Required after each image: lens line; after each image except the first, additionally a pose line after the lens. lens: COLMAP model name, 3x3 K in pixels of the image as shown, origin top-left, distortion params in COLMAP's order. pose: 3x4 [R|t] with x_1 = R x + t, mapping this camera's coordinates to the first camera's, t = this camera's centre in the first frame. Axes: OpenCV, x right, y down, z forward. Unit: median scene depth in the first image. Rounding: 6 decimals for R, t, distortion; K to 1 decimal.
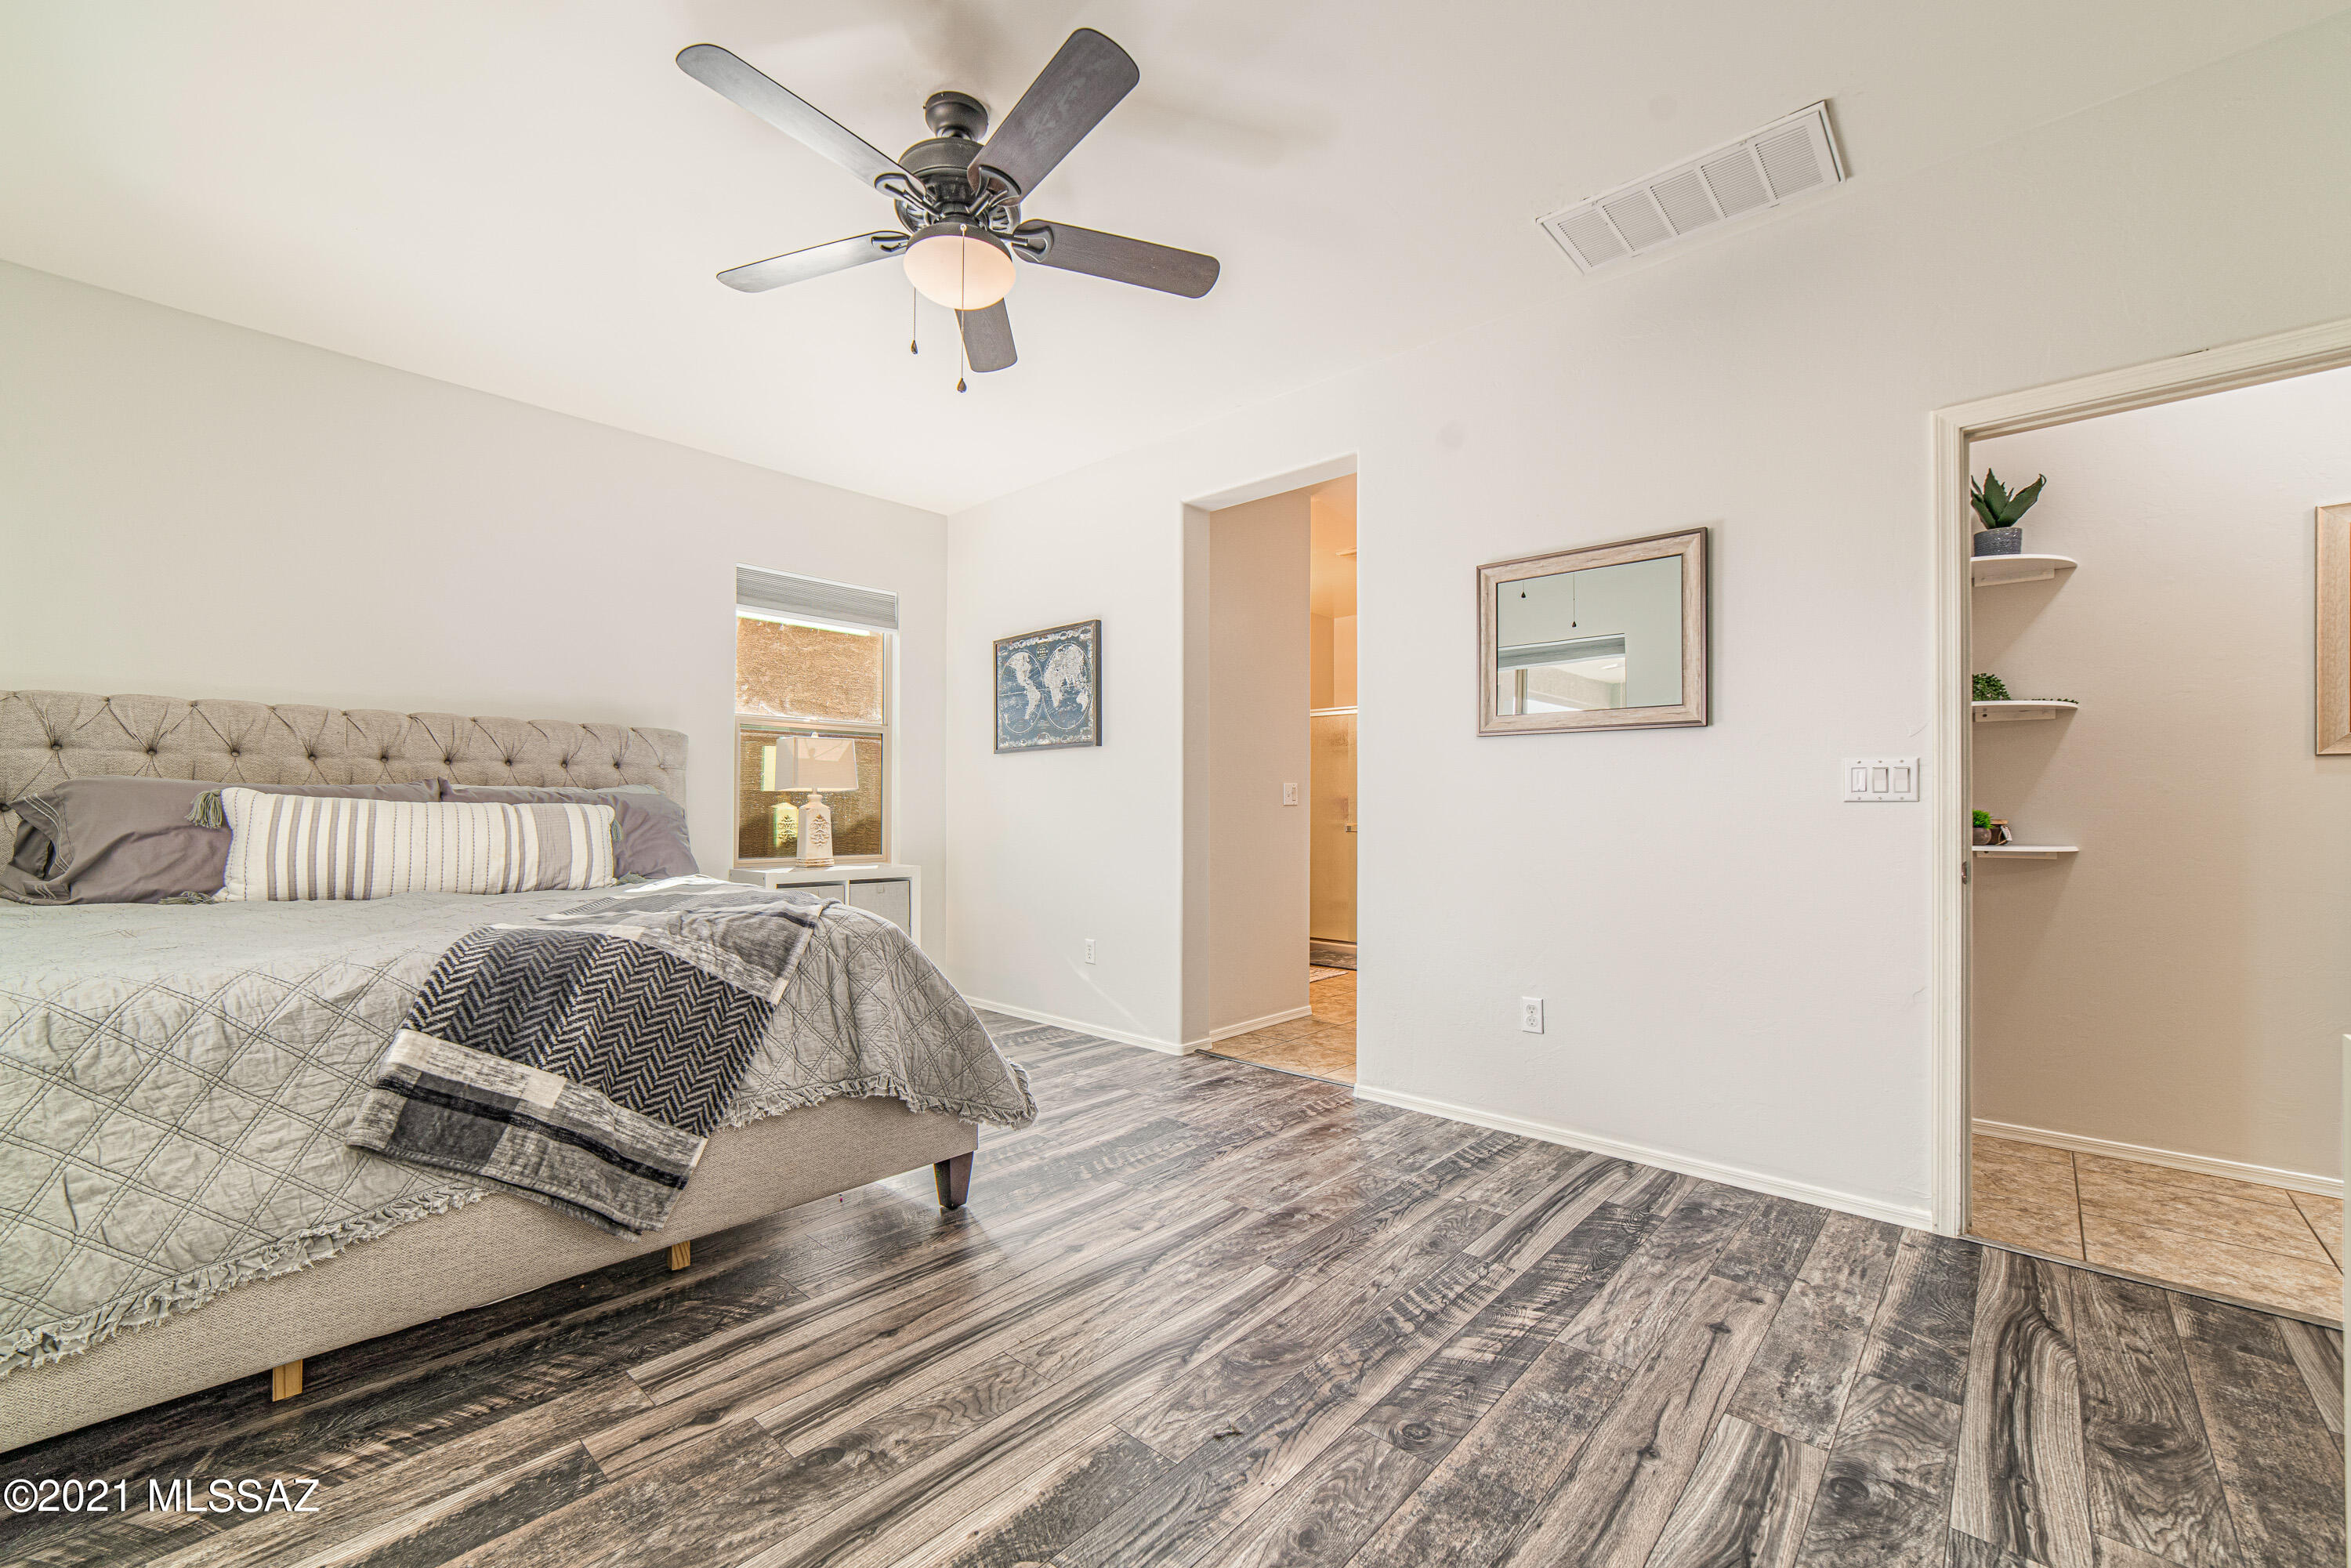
lens RADIAL K [[932.4, 0, 1176.4], [0, 932.4, 791.5], [0, 0, 1]] dist [-0.016740, 0.006413]
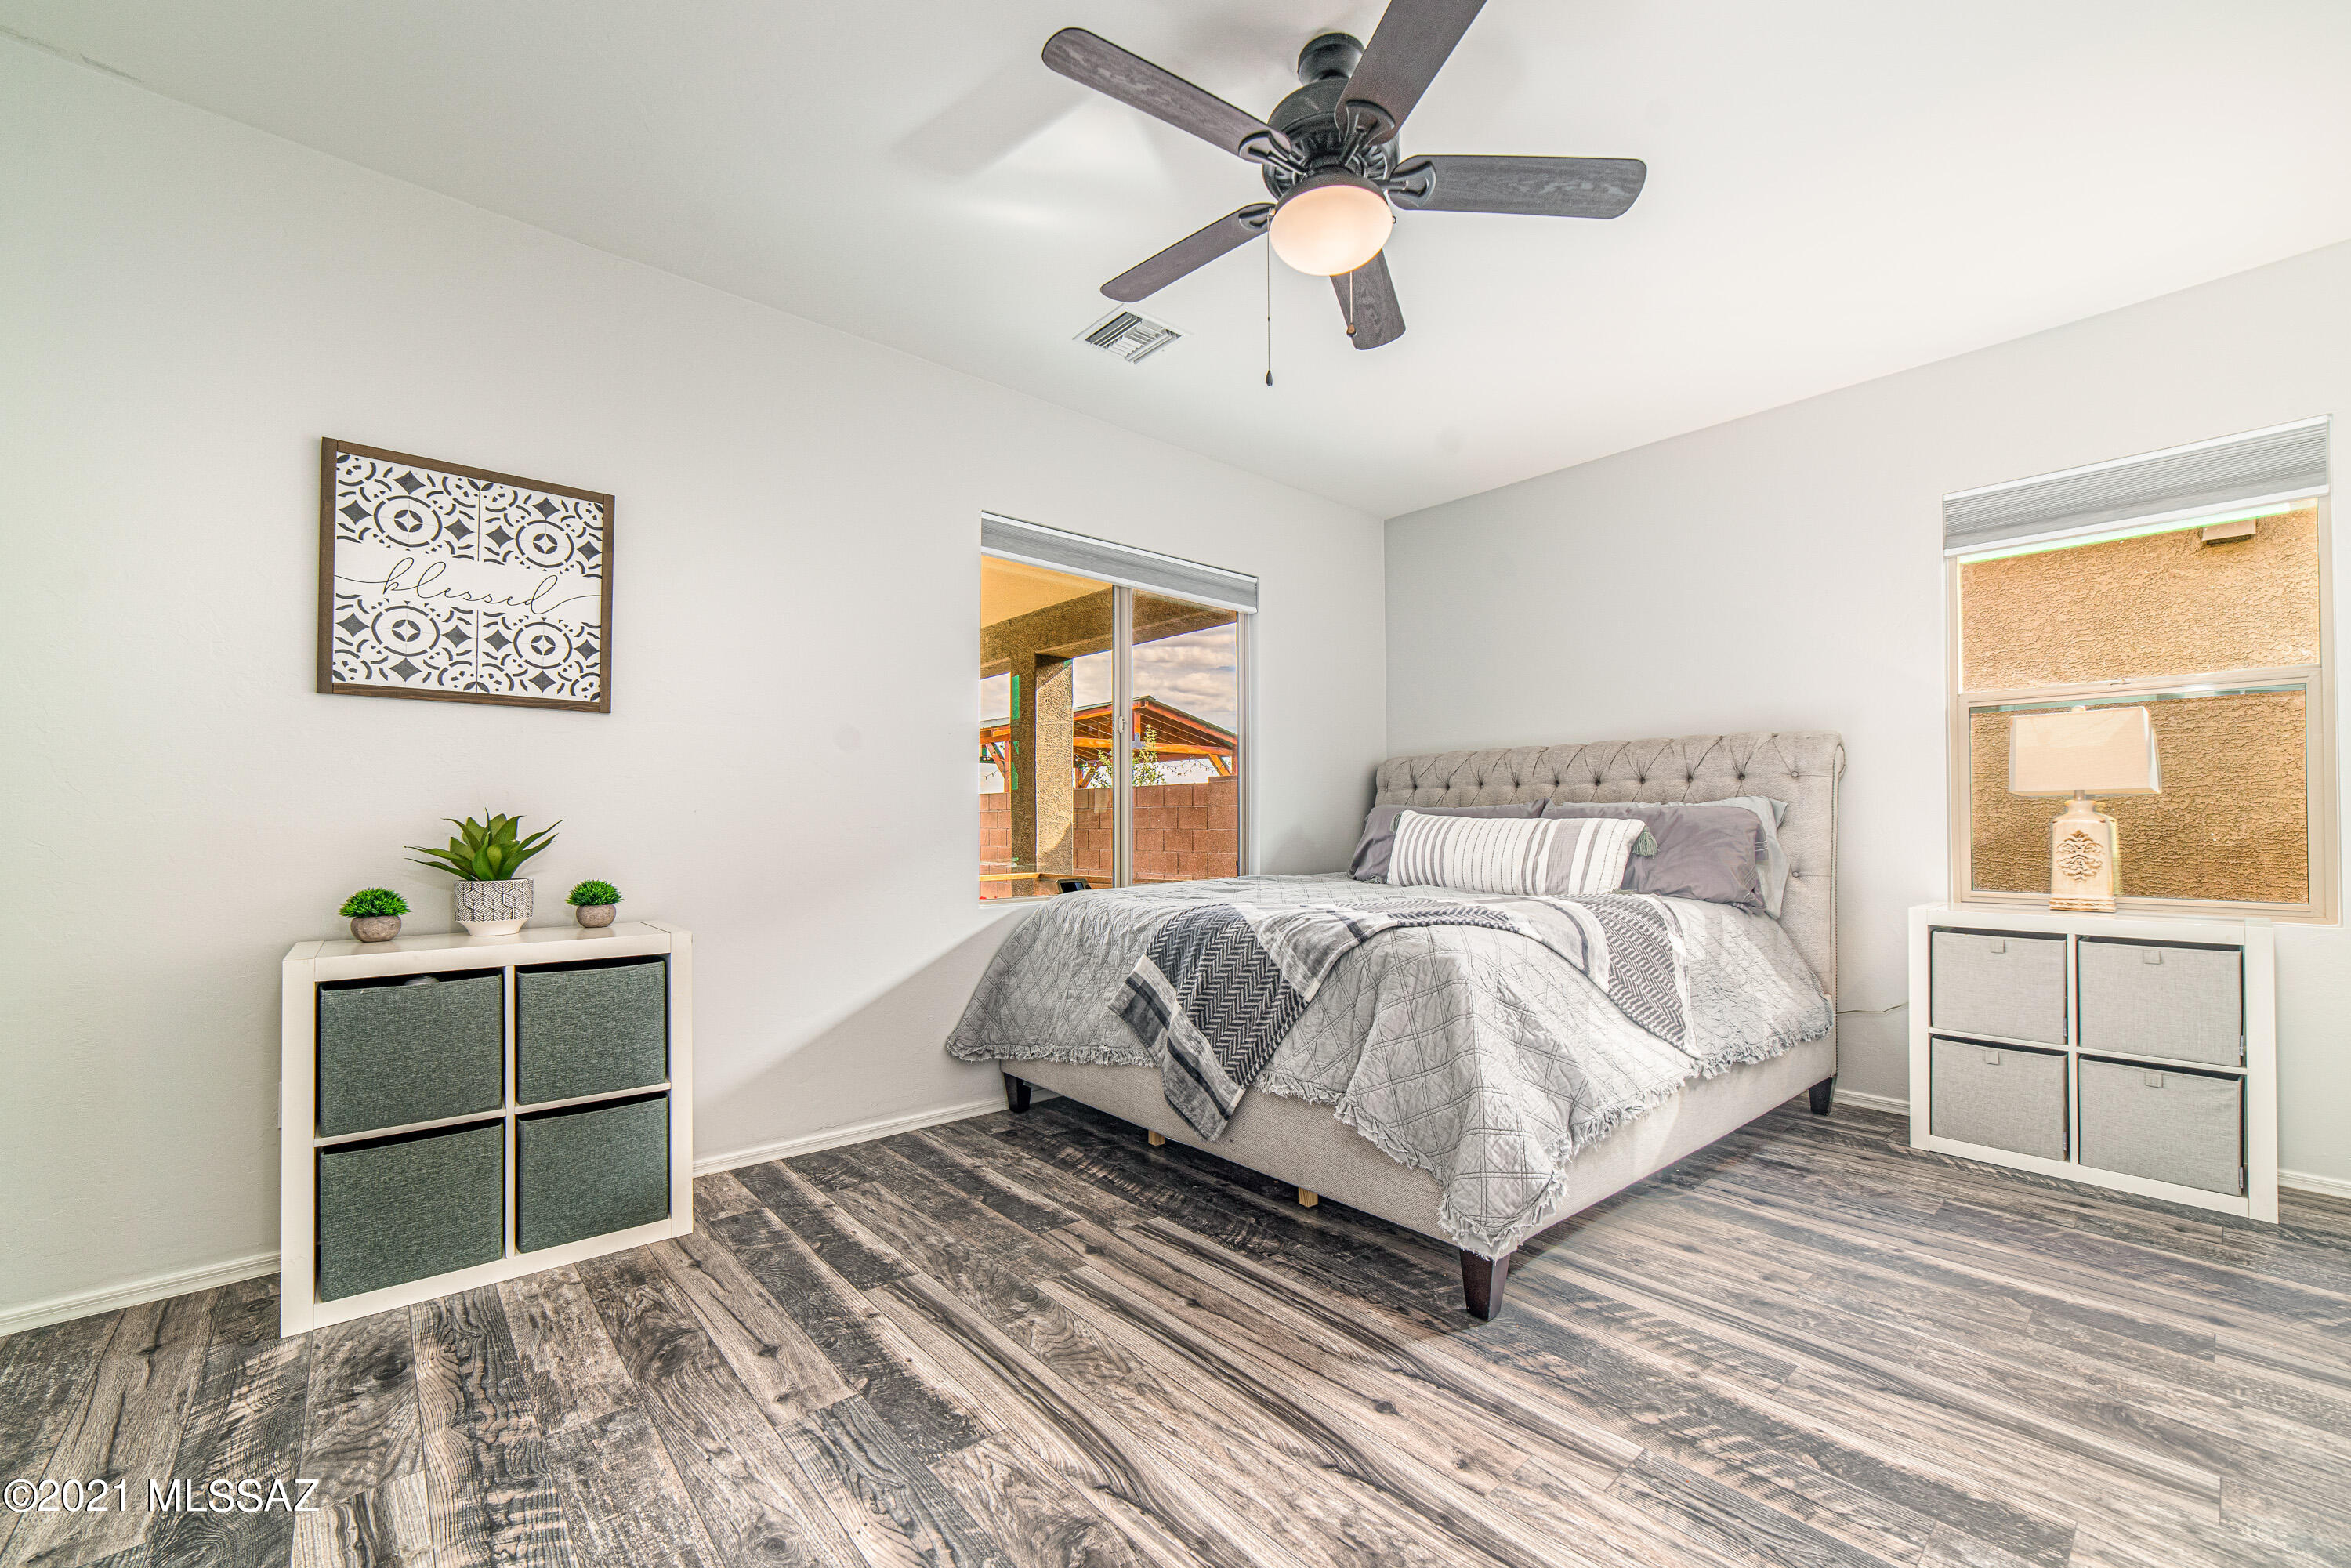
lens RADIAL K [[932.4, 0, 1181.2], [0, 932.4, 794.1], [0, 0, 1]] dist [-0.016740, 0.006413]
pose [[-0.090856, -0.033977, -0.995284, 0.845073], [0.023136, 0.999076, -0.036218, 0.023360], [0.995595, -0.026318, -0.089986, 1.156495]]
